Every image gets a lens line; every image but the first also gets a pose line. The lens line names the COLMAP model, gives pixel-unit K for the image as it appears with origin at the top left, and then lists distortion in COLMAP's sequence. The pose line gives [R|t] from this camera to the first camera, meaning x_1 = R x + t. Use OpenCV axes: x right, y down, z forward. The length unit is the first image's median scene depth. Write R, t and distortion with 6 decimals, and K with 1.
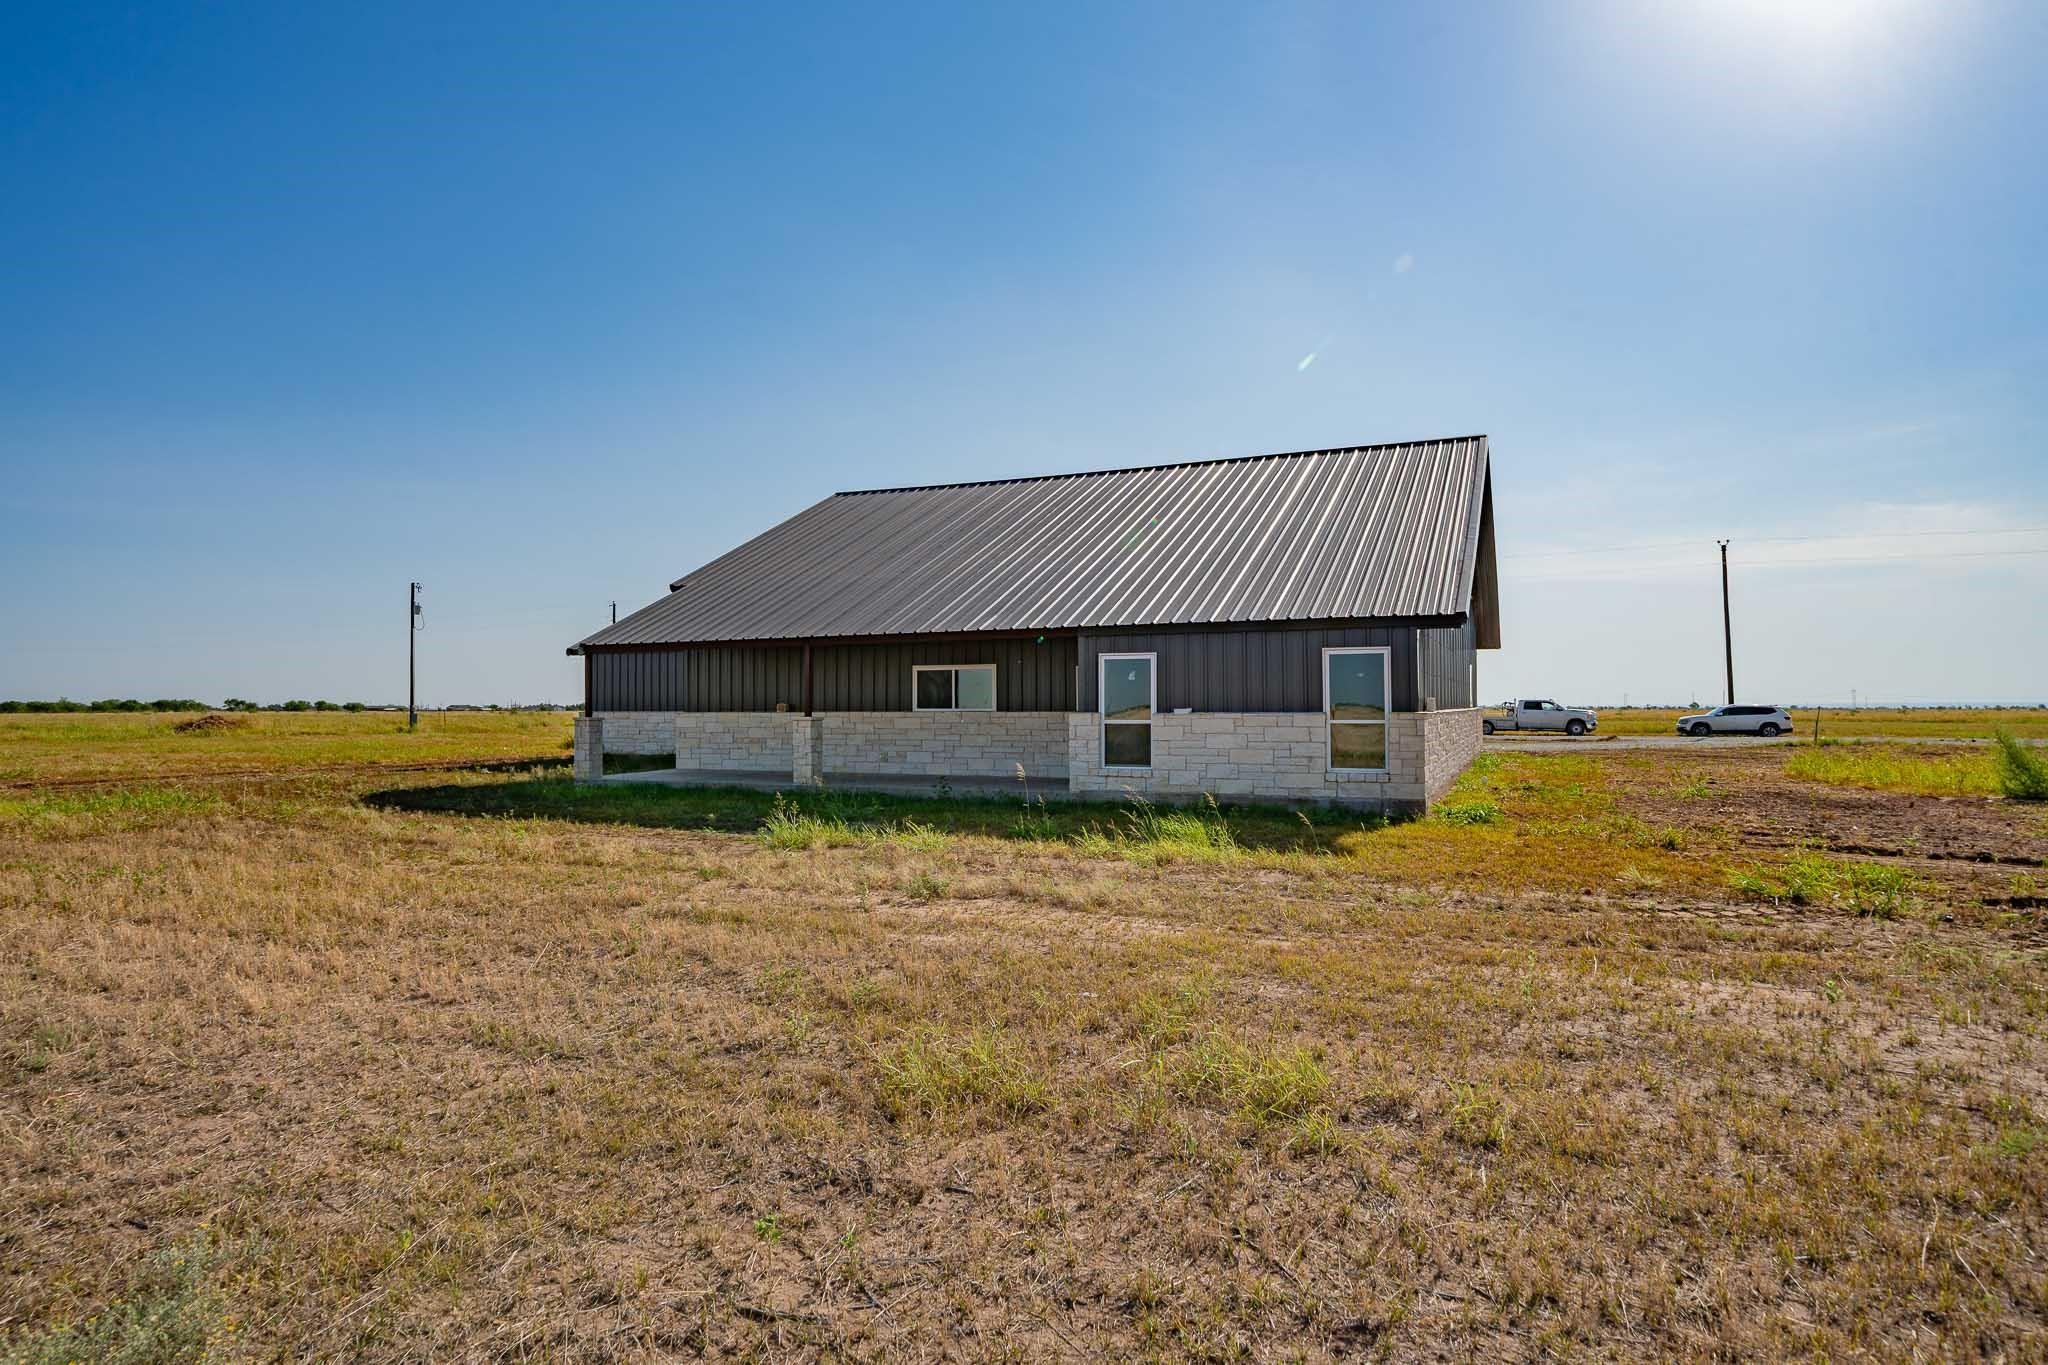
lens RADIAL K [[1187.1, 0, 1025.6], [0, 1187.1, 684.2], [0, 0, 1]] dist [-0.001332, 0.000010]
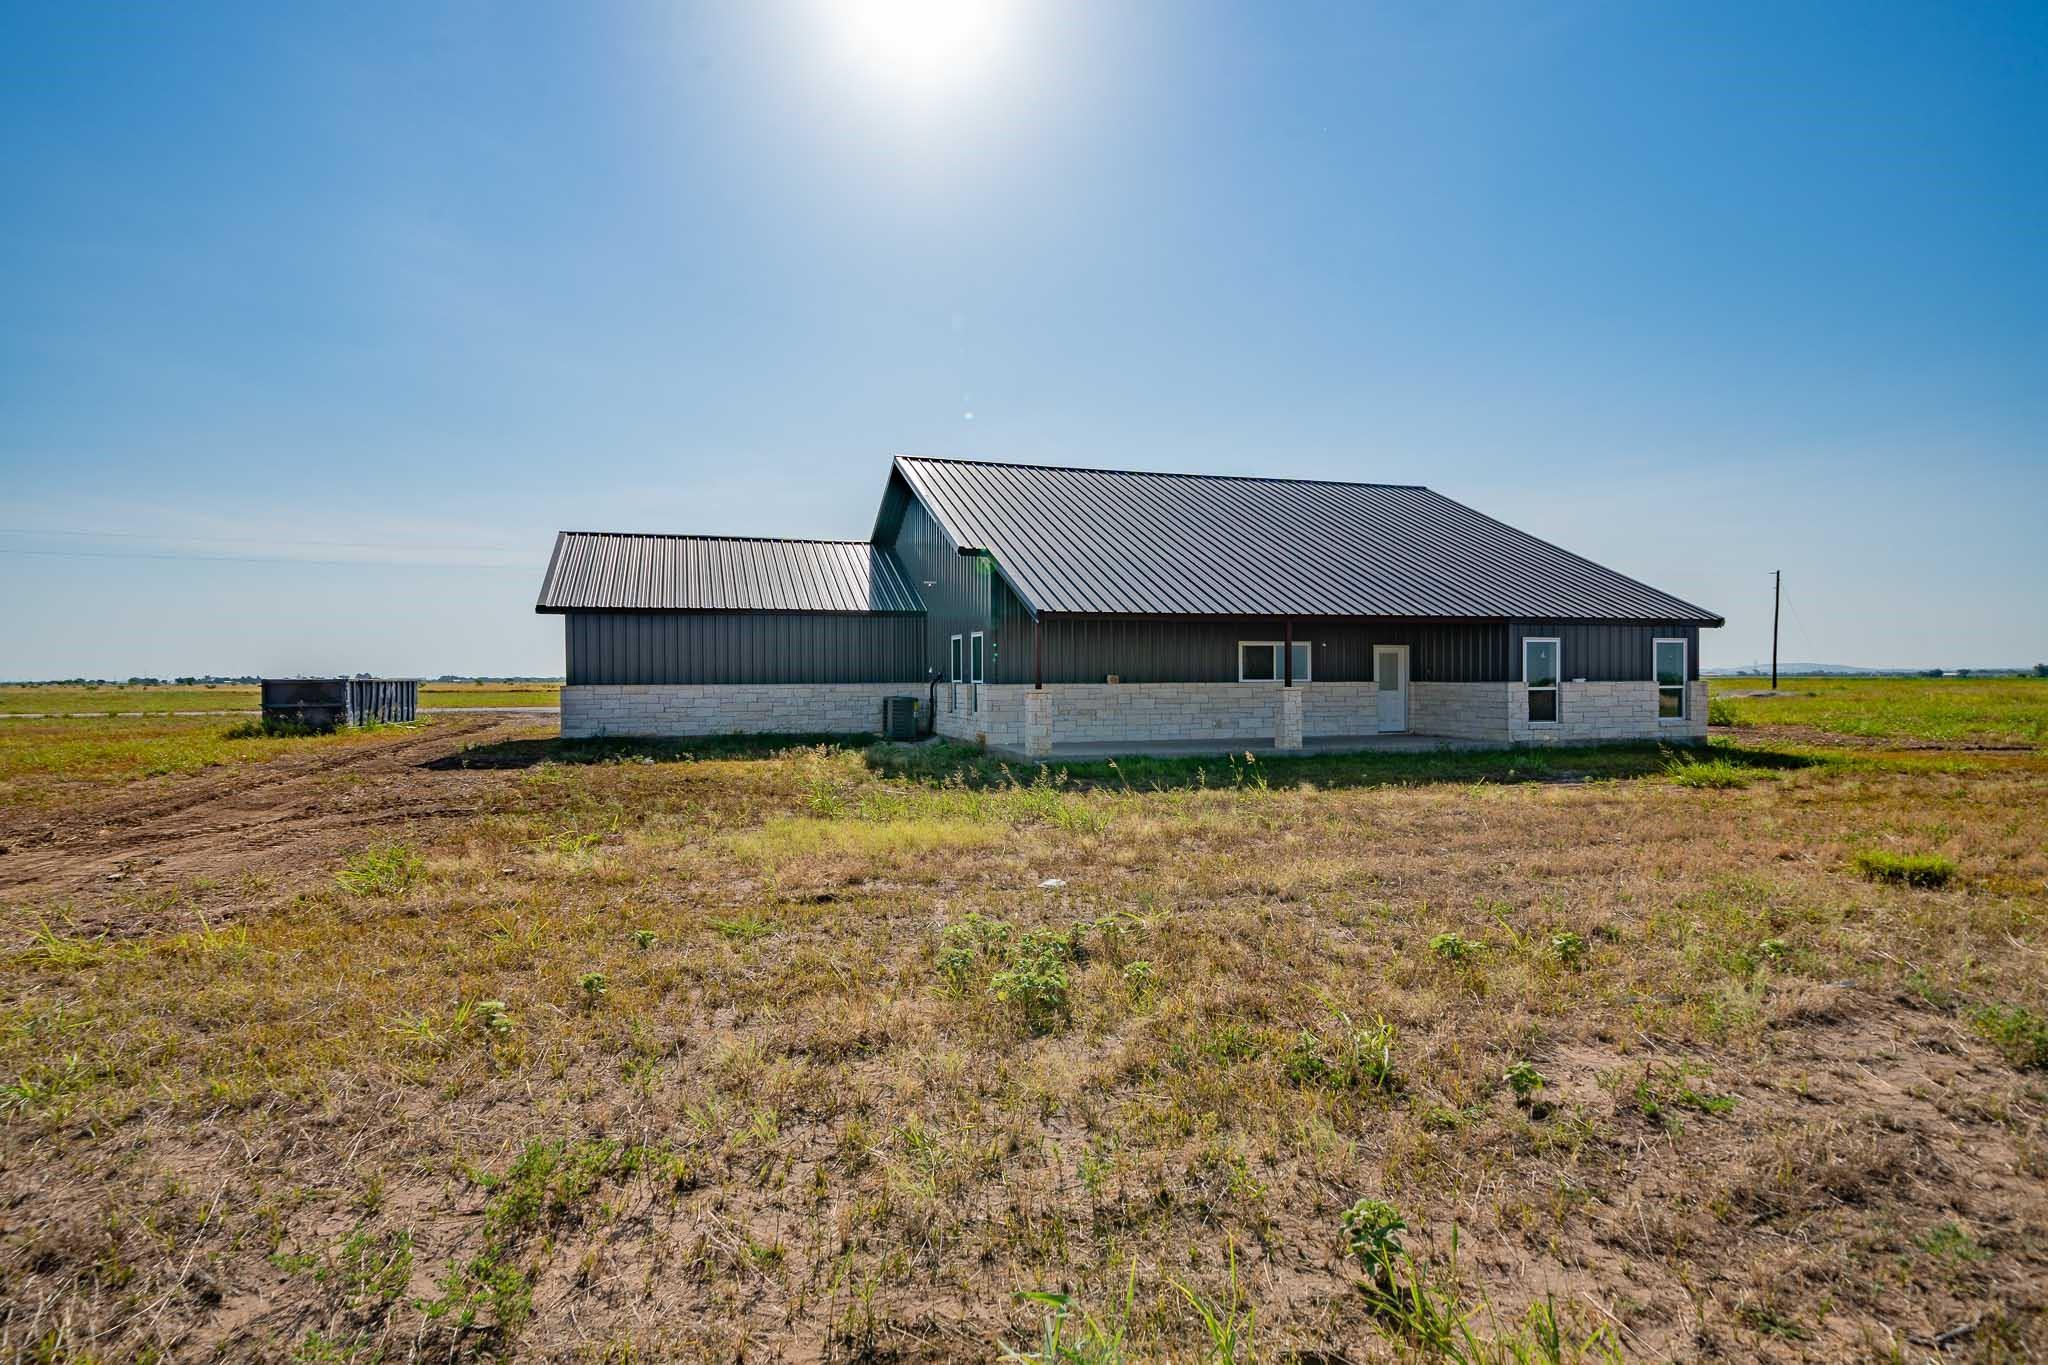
lens RADIAL K [[1058.9, 0, 1020.3], [0, 1058.9, 688.0], [0, 0, 1]] dist [-0.000452, -0.000236]
pose [[0.754037, -0.002976, 0.656825, -0.923568], [-0.010772, 0.999799, 0.016897, 0.013847], [-0.656744, -0.019816, 0.753854, 0.386577]]
